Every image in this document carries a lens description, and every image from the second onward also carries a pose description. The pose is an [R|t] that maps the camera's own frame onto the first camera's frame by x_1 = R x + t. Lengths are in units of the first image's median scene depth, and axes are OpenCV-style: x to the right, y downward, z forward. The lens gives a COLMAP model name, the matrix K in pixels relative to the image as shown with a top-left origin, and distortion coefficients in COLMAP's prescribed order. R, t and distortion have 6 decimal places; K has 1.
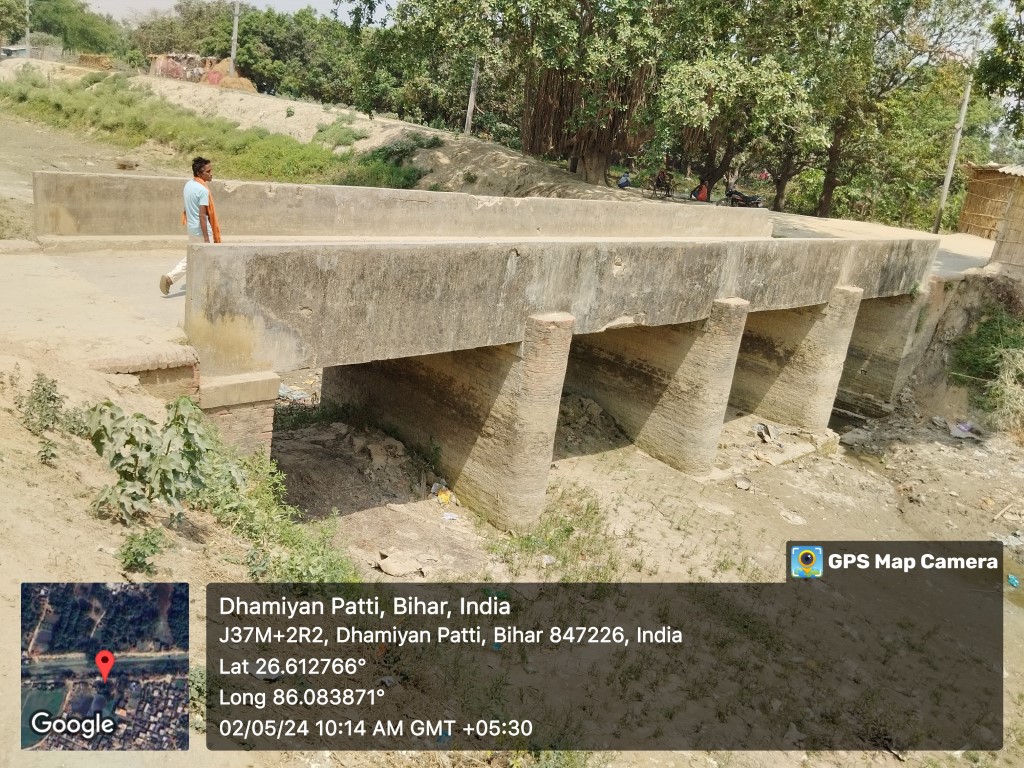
lens RADIAL K [[855.2, 0, 520.9], [0, 855.2, 386.2], [0, 0, 1]] dist [0.073087, -0.150625]
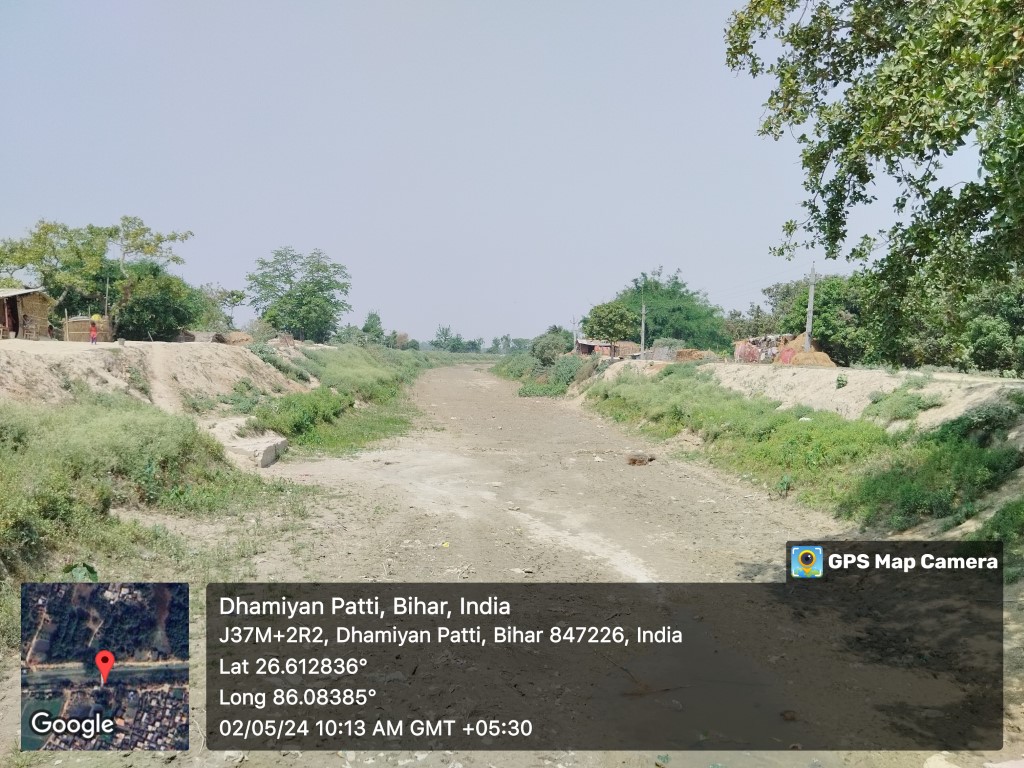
lens RADIAL K [[855.2, 0, 507.4], [0, 855.2, 393.4], [0, 0, 1]] dist [0.073087, -0.150625]
pose [[0.743659, -0.083140, -0.663370, 0.005656], [-0.129818, 0.955395, -0.265270, -0.066932], [0.655834, 0.283388, 0.699695, 0.264054]]
